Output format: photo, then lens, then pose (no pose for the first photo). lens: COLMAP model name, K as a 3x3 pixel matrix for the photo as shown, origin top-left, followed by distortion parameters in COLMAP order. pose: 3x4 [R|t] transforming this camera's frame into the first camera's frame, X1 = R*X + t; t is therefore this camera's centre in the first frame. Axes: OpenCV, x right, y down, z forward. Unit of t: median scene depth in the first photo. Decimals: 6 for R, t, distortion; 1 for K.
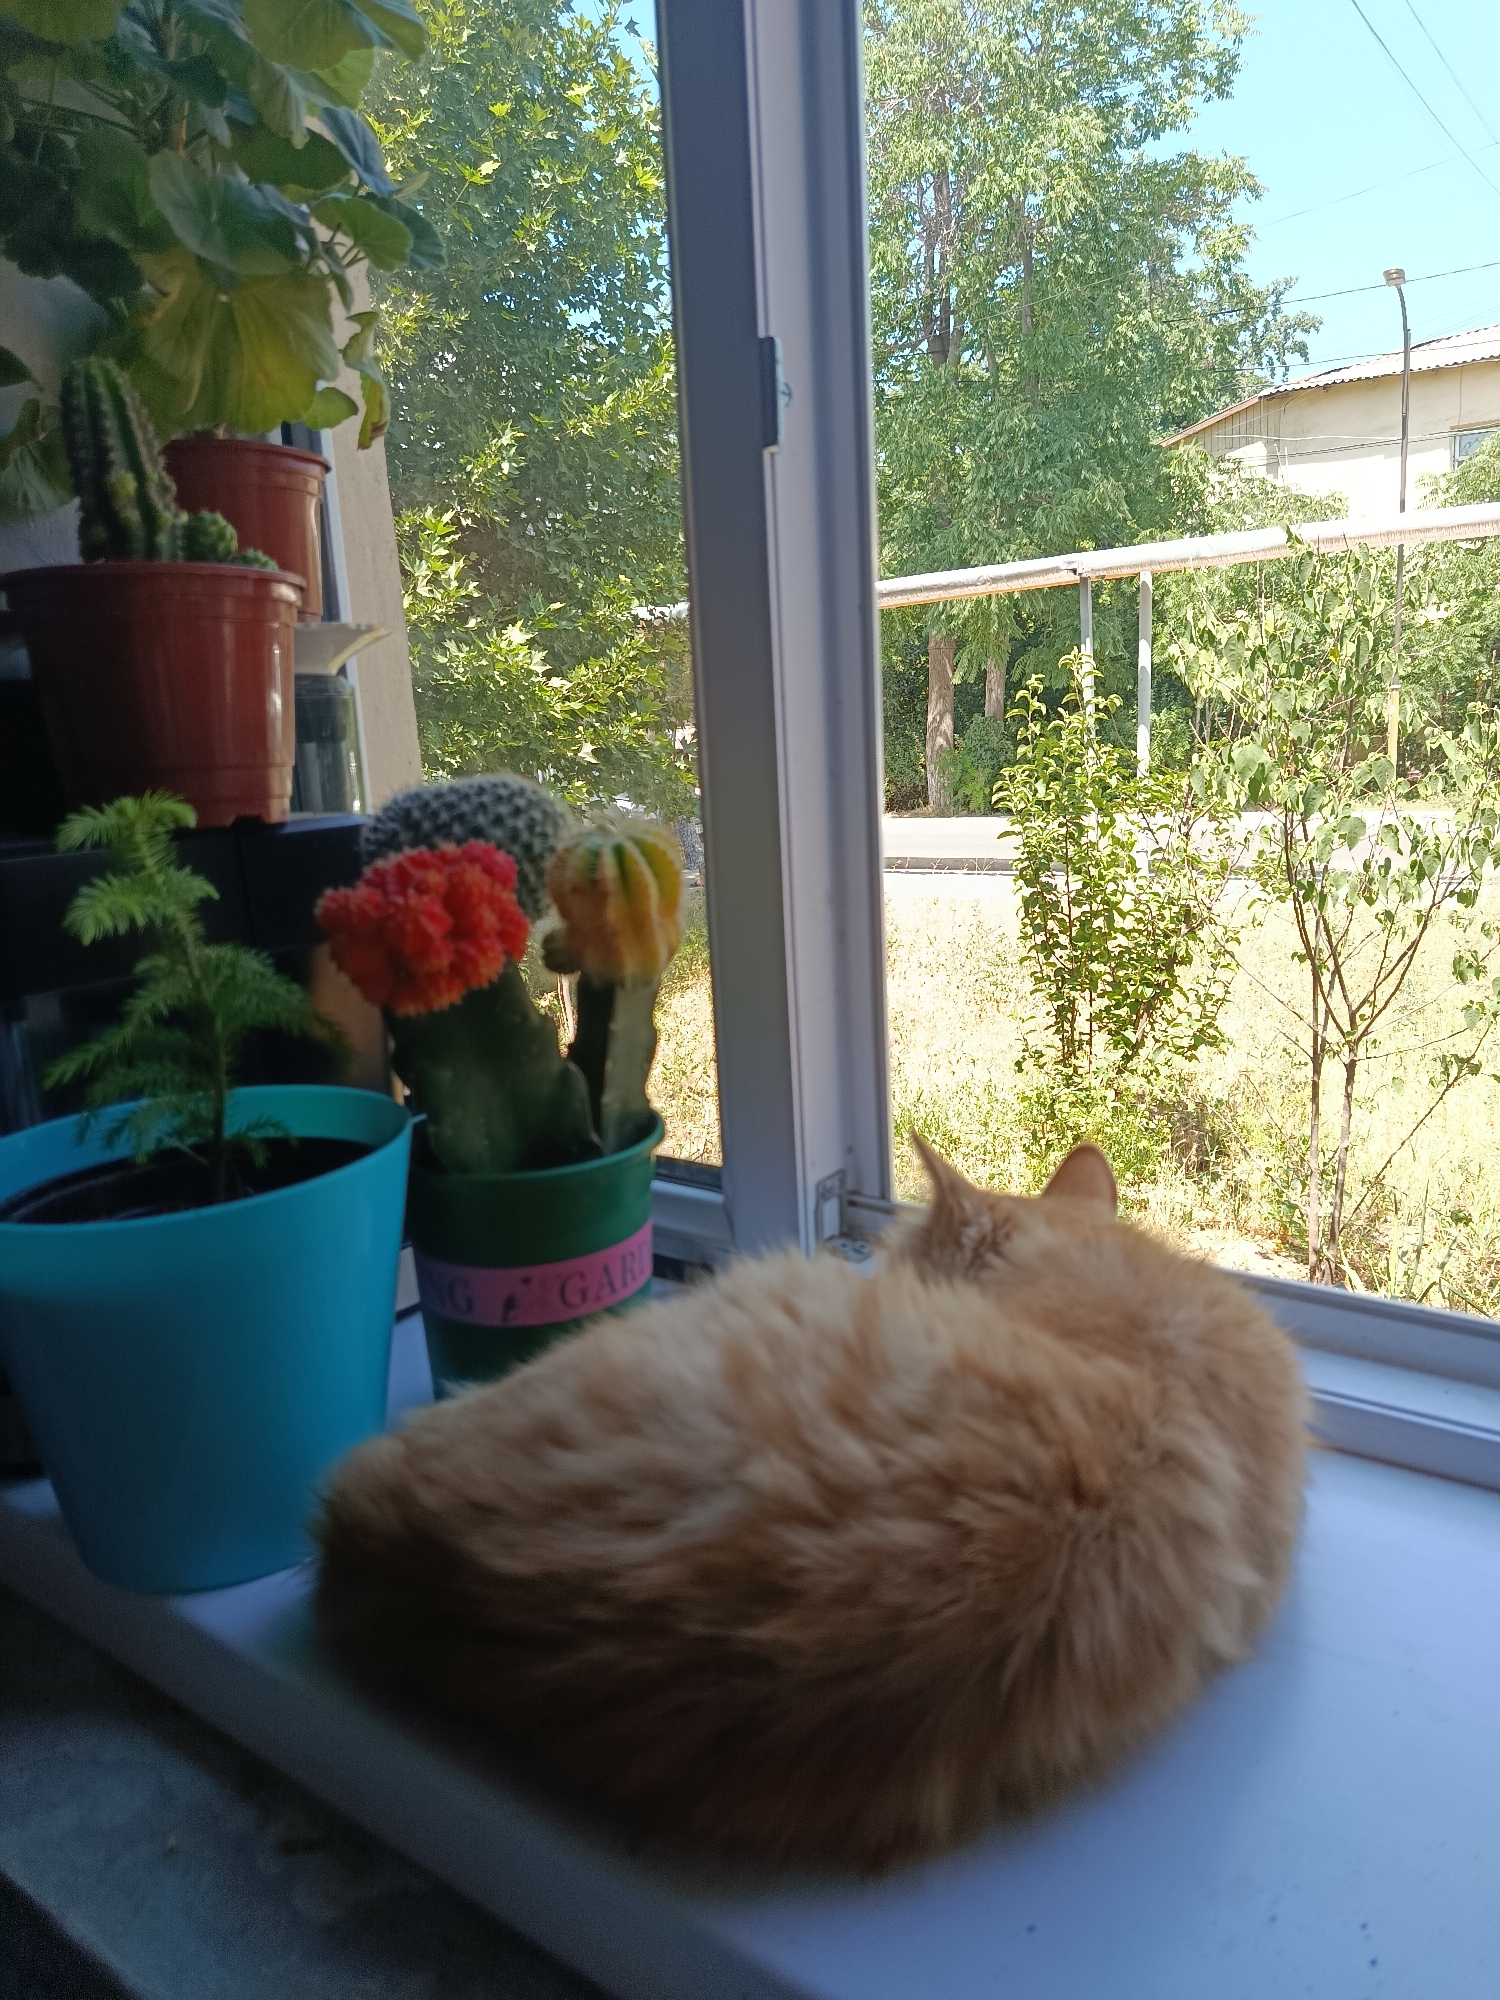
lens RADIAL K [[1410.1, 0, 750.0], [0, 1410.1, 1000.0], [0, 0, 1]] dist [0.003139, 0.002566]
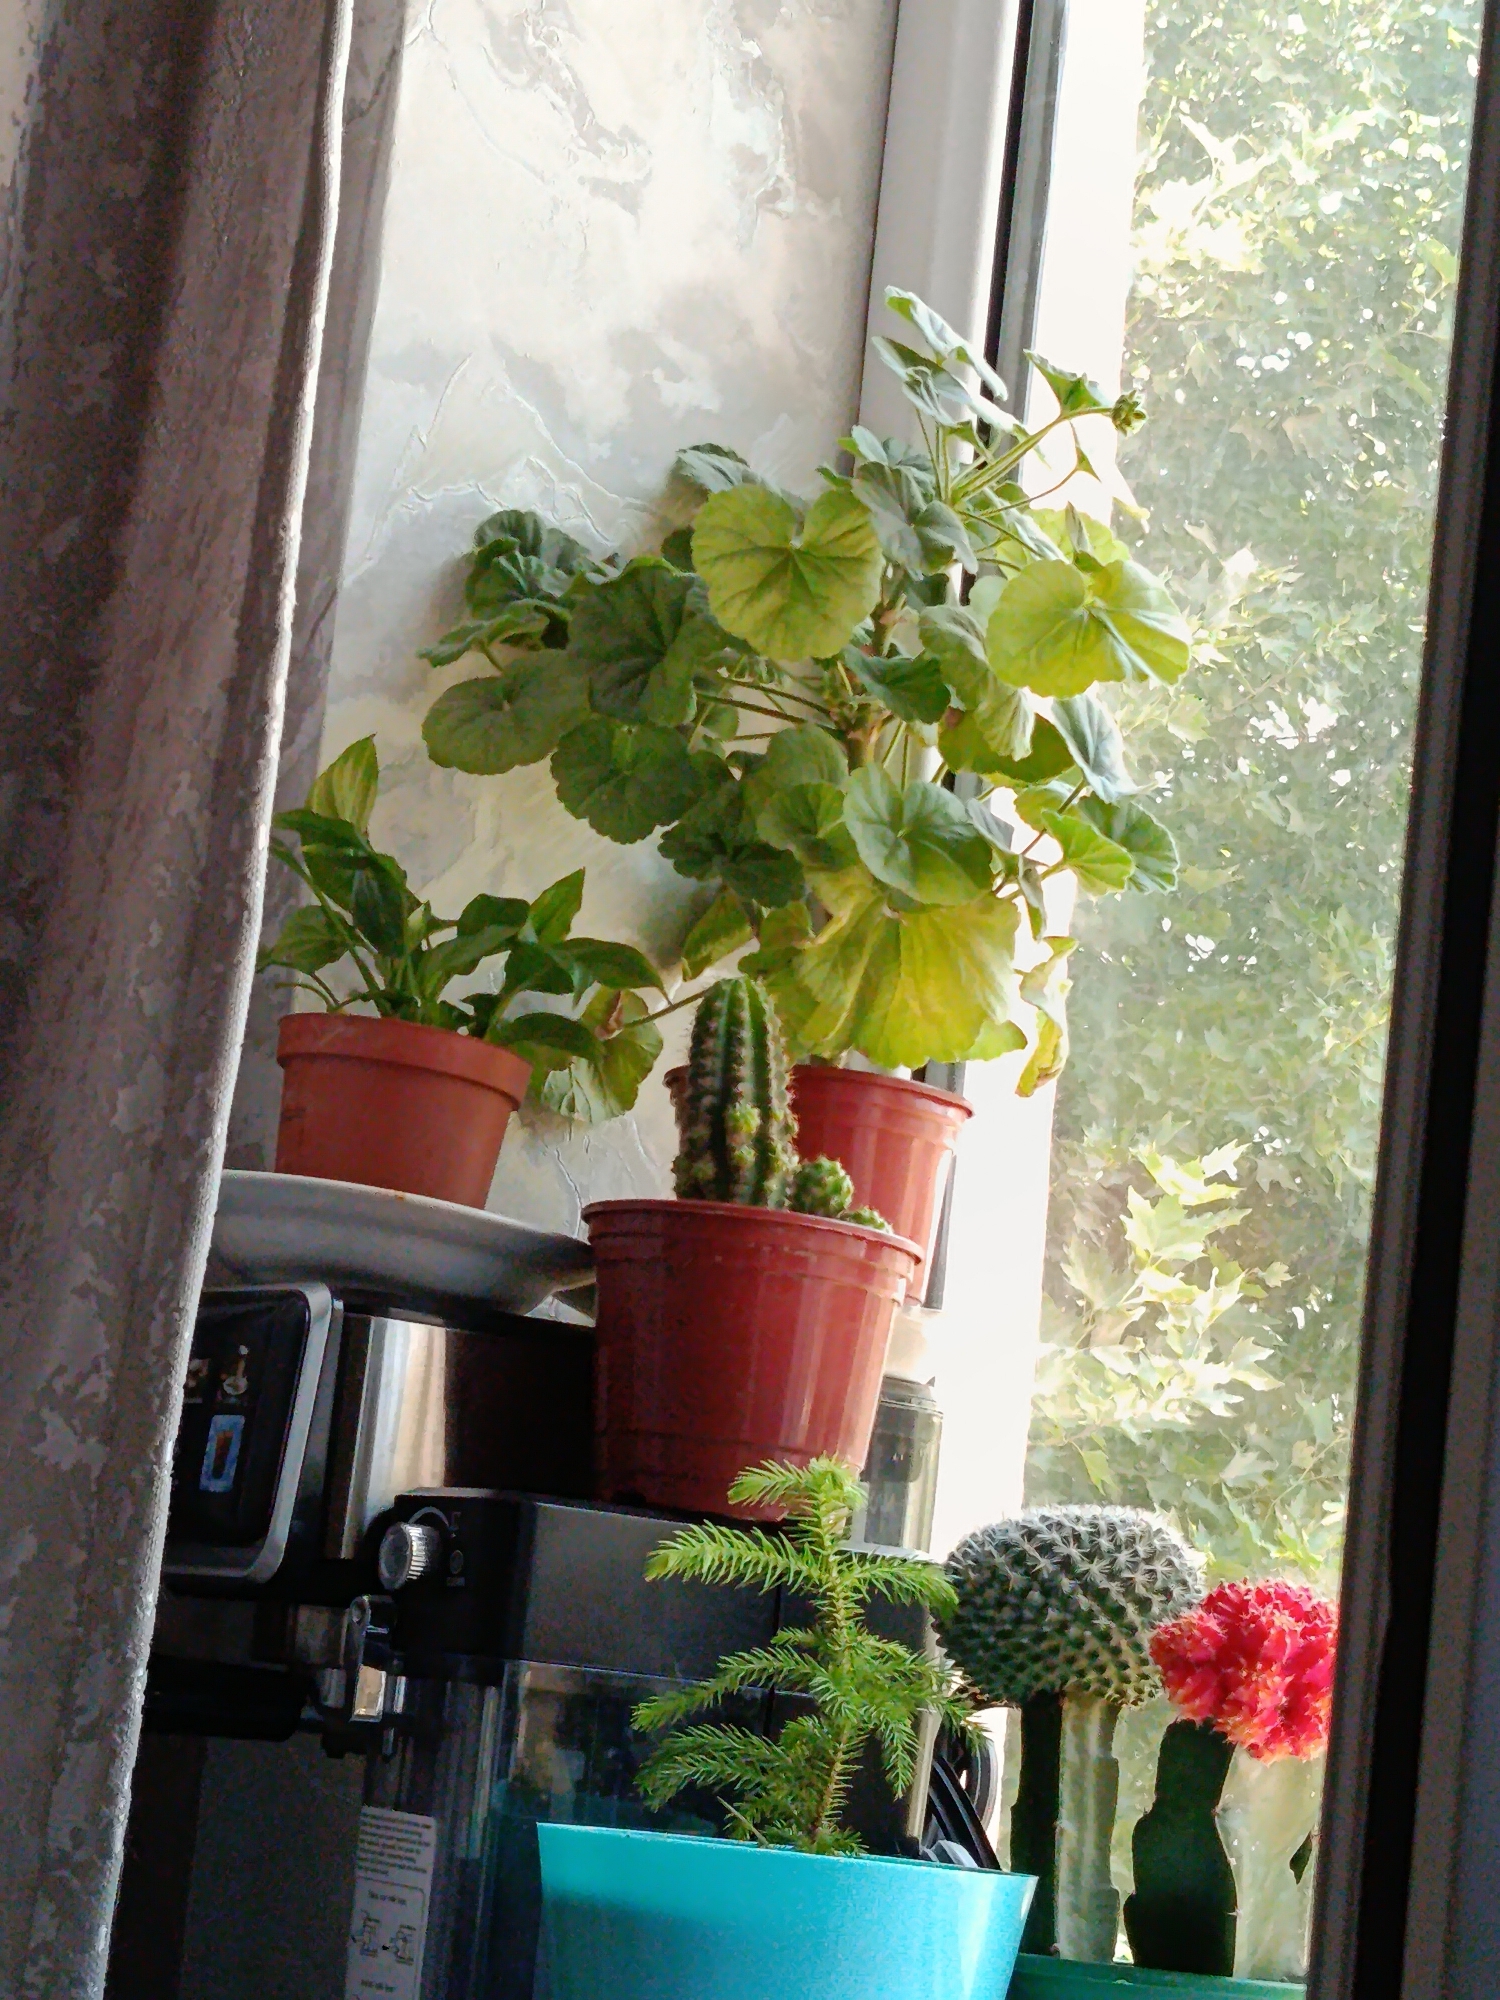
lens RADIAL K [[4986.2, 0, 750.0], [0, 4986.2, 1000.0], [0, 0, 1]] dist [0.058753, -0.213968]
pose [[0.948901, 0.107682, -0.296633, 0.429378], [-0.206631, 0.922468, -0.326124, 0.530115], [0.238516, 0.370753, 0.897581, -1.666873]]
